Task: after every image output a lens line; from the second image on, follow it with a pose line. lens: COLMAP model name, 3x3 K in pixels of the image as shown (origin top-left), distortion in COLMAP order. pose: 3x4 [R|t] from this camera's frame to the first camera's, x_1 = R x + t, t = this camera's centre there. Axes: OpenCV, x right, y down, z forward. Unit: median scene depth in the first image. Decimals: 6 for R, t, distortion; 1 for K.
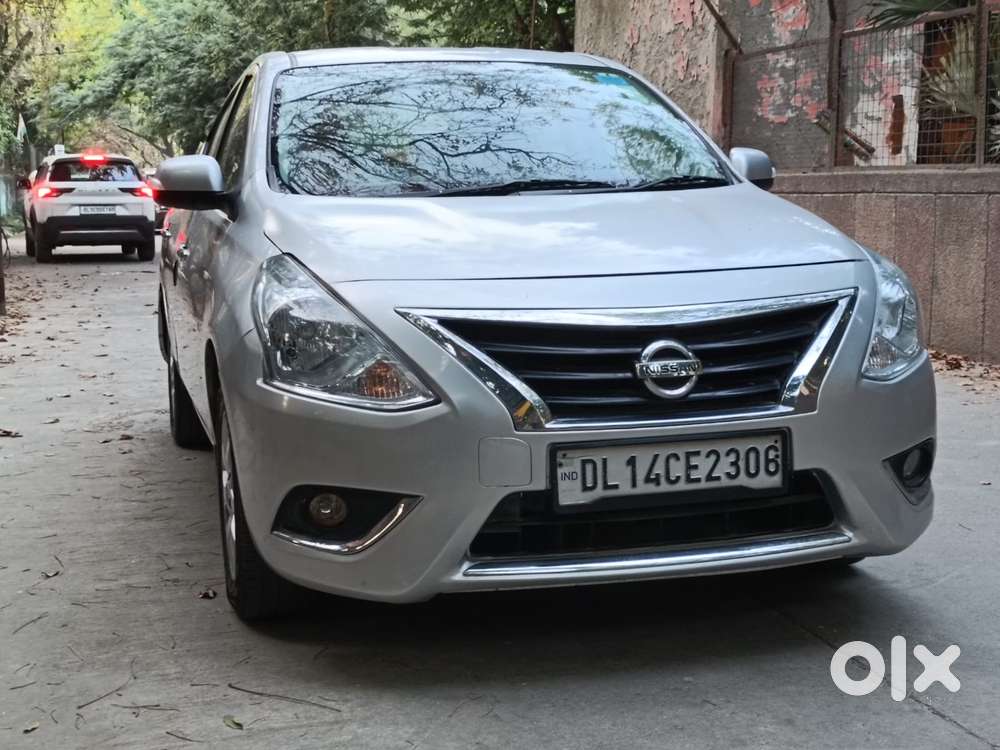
lens RADIAL K [[1471.5, 0, 500.0], [0, 1471.5, 375.0], [0, 0, 1]] dist [0.048469, -0.094536]
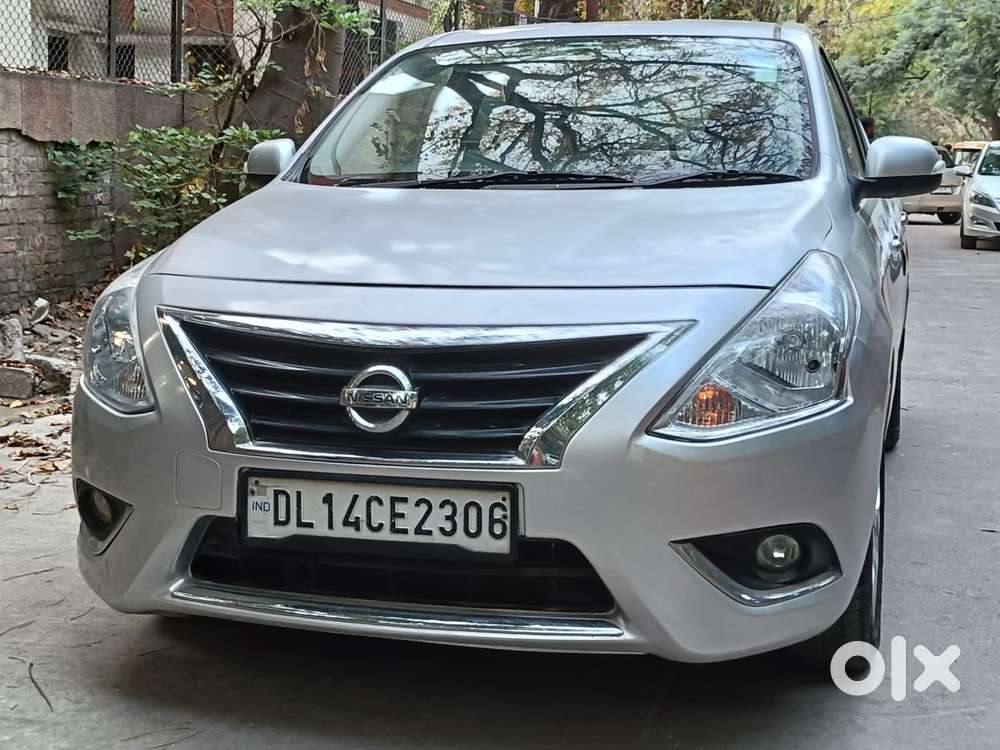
lens RADIAL K [[1471.5, 0, 500.0], [0, 1471.5, 375.0], [0, 0, 1]] dist [0.048469, -0.094536]
pose [[0.857247, 0.091754, -0.506664, 0.601010], [-0.082412, 0.995759, 0.040890, -0.057698], [0.508267, 0.006702, 0.861173, 0.291833]]
